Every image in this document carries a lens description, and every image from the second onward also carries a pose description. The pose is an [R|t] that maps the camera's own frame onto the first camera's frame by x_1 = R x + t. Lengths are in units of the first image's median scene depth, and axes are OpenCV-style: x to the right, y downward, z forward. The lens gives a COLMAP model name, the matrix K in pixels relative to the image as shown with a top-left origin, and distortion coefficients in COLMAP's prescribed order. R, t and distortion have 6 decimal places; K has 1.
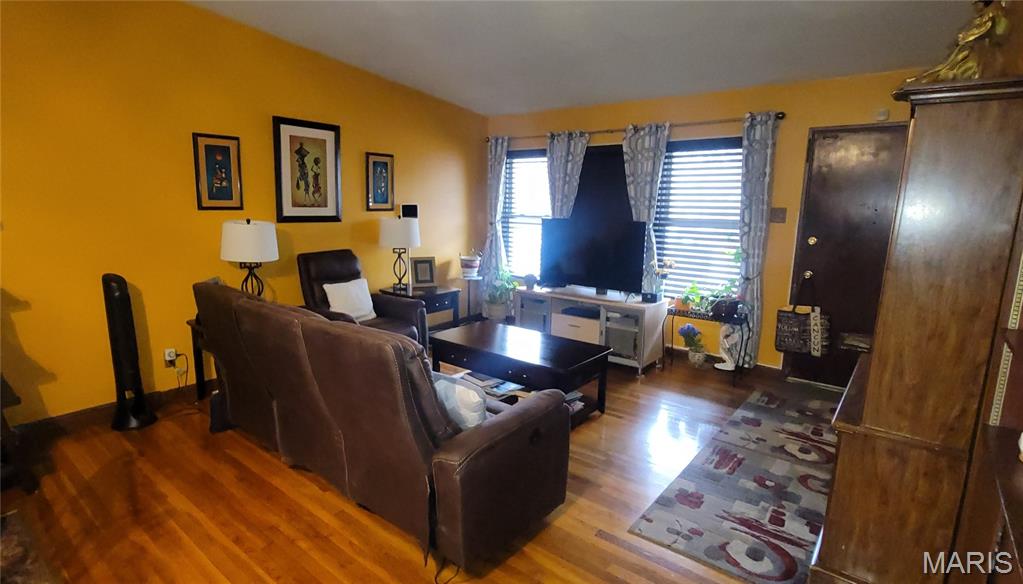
lens RADIAL K [[513.1, 0, 488.8], [0, 513.1, 295.0], [0, 0, 1]] dist [0.000929, -0.000056]
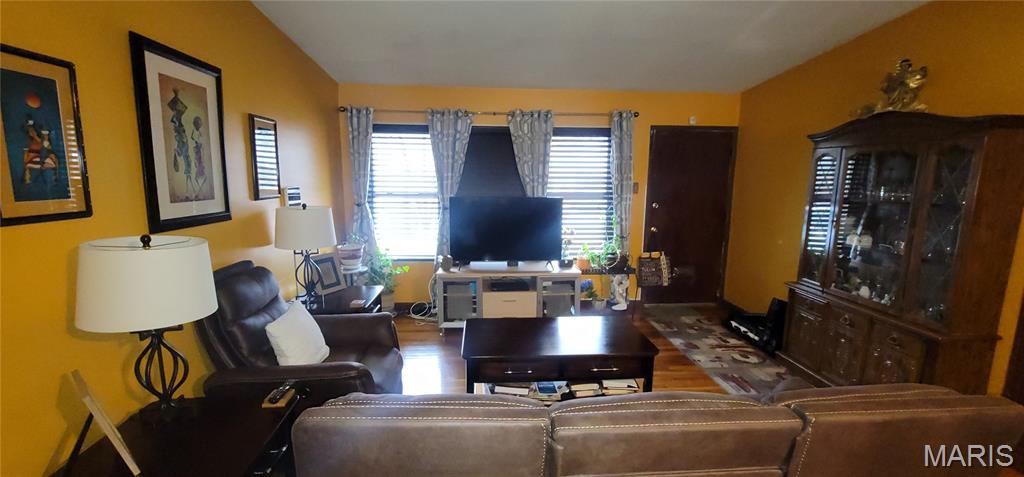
lens RADIAL K [[420.5, 0, 510.2], [0, 420.5, 238.9], [0, 0, 1]] dist [-0.007255, 0.000431]
pose [[0.716370, -0.117665, 0.687728, -0.432405], [0.130254, 0.990902, 0.033858, -0.100218], [-0.685455, 0.065324, 0.725179, 0.420788]]
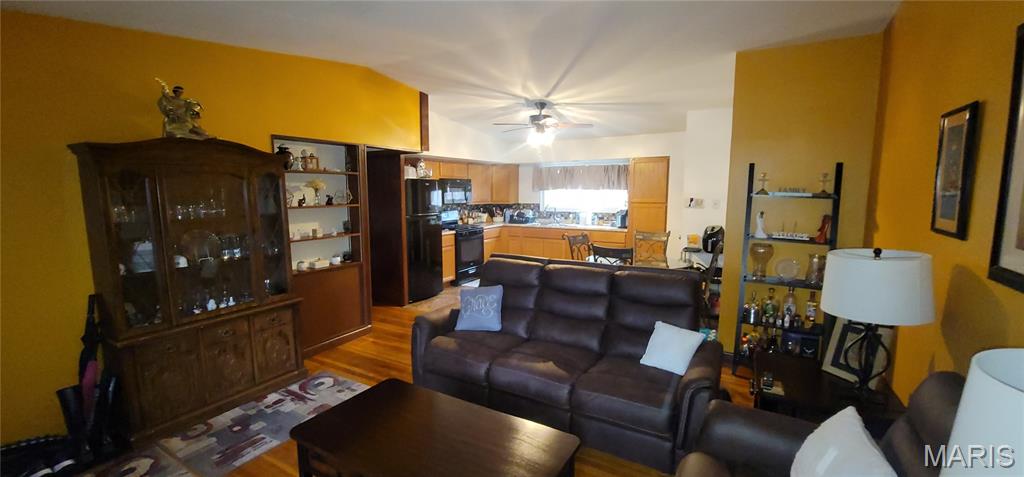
lens RADIAL K [[420.5, 0, 510.2], [0, 420.5, 238.9], [0, 0, 1]] dist [-0.007255, 0.000431]
pose [[-0.985655, 0.009232, -0.168520, 0.041504], [-0.042485, 0.952777, 0.300686, -0.253608], [0.163338, 0.303532, -0.938717, 1.219572]]
